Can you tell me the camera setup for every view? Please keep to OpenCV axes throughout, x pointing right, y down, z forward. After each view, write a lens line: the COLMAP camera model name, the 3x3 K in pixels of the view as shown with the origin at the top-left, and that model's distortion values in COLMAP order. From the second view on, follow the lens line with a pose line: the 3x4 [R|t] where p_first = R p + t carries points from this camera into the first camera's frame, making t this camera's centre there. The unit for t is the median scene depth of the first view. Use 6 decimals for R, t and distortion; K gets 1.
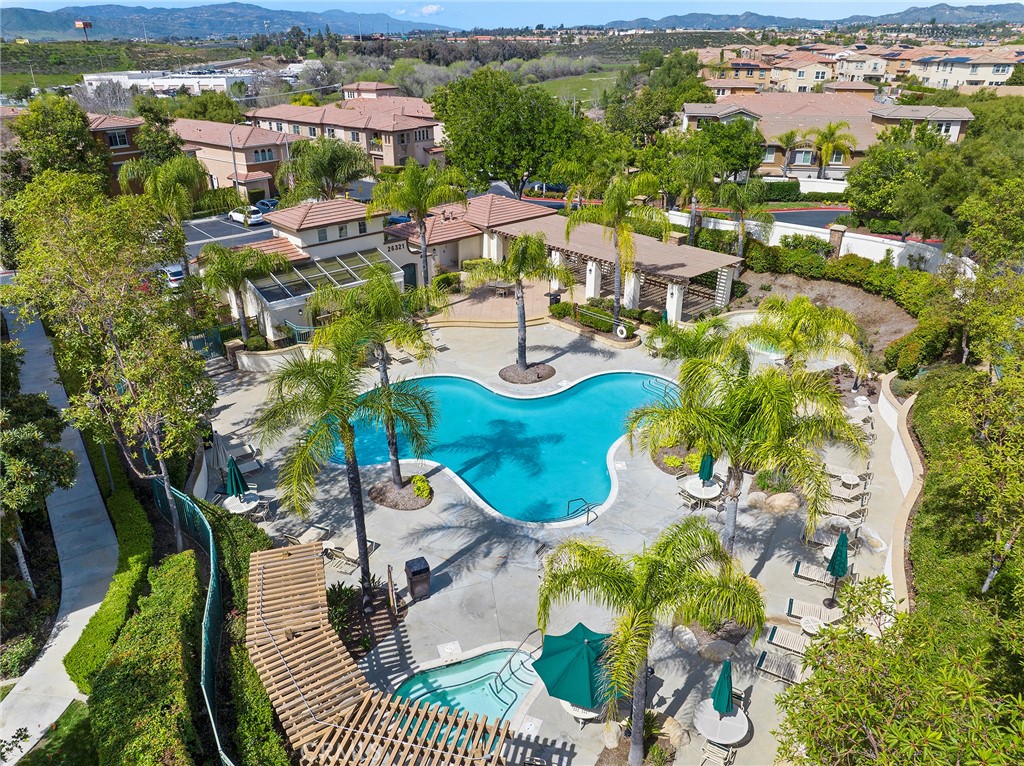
lens RADIAL K [[720.6, 0, 507.4], [0, 720.6, 383.6], [0, 0, 1]] dist [-0.060923, 0.034711]
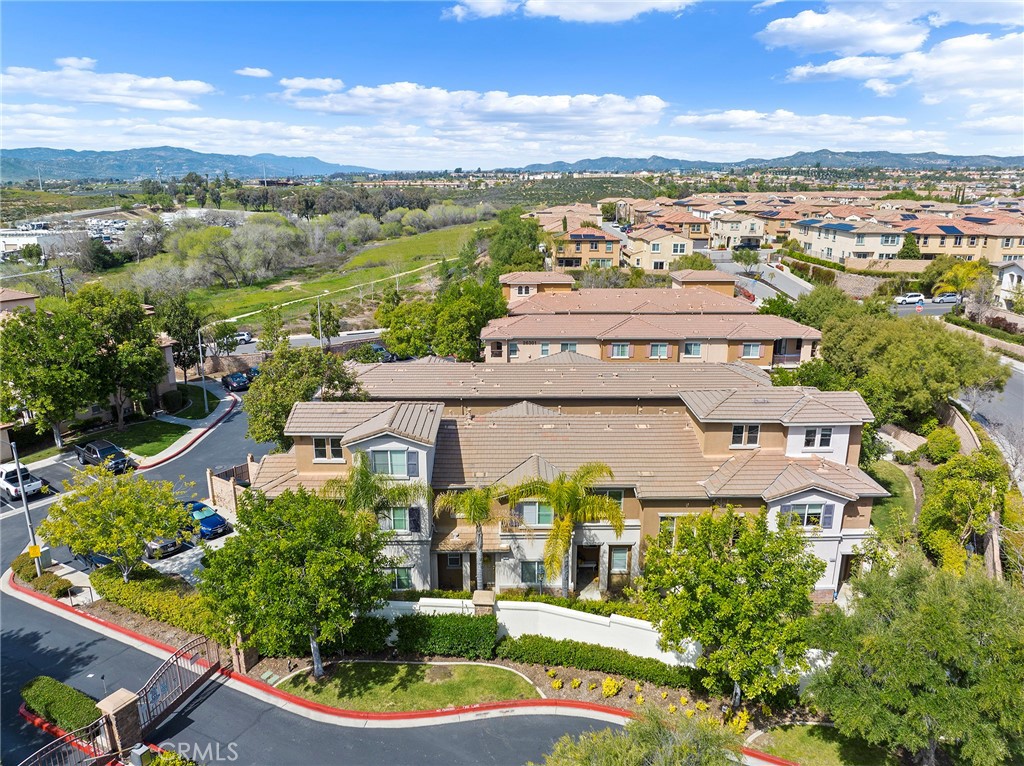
lens RADIAL K [[720.6, 0, 514.7], [0, 720.6, 384.2], [0, 0, 1]] dist [-0.060923, 0.034711]
pose [[0.994406, -0.027360, 0.102024, 0.131228], [0.044515, 0.984461, -0.169868, -0.119726], [-0.095791, 0.173460, 0.980171, 0.191951]]
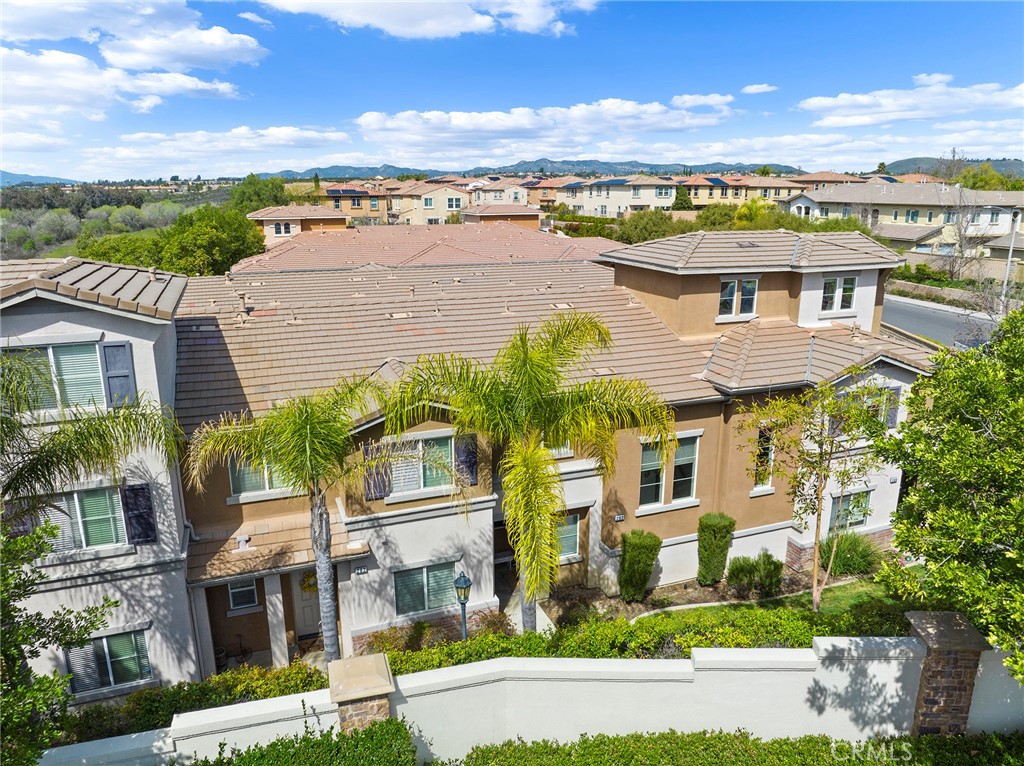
lens RADIAL K [[720.6, 0, 514.6], [0, 720.6, 389.1], [0, 0, 1]] dist [-0.060923, 0.034711]
pose [[0.895371, -0.118942, 0.429143, 0.128640], [0.193874, 0.971666, -0.135193, -0.113361], [-0.400904, 0.204248, 0.893061, 0.289006]]
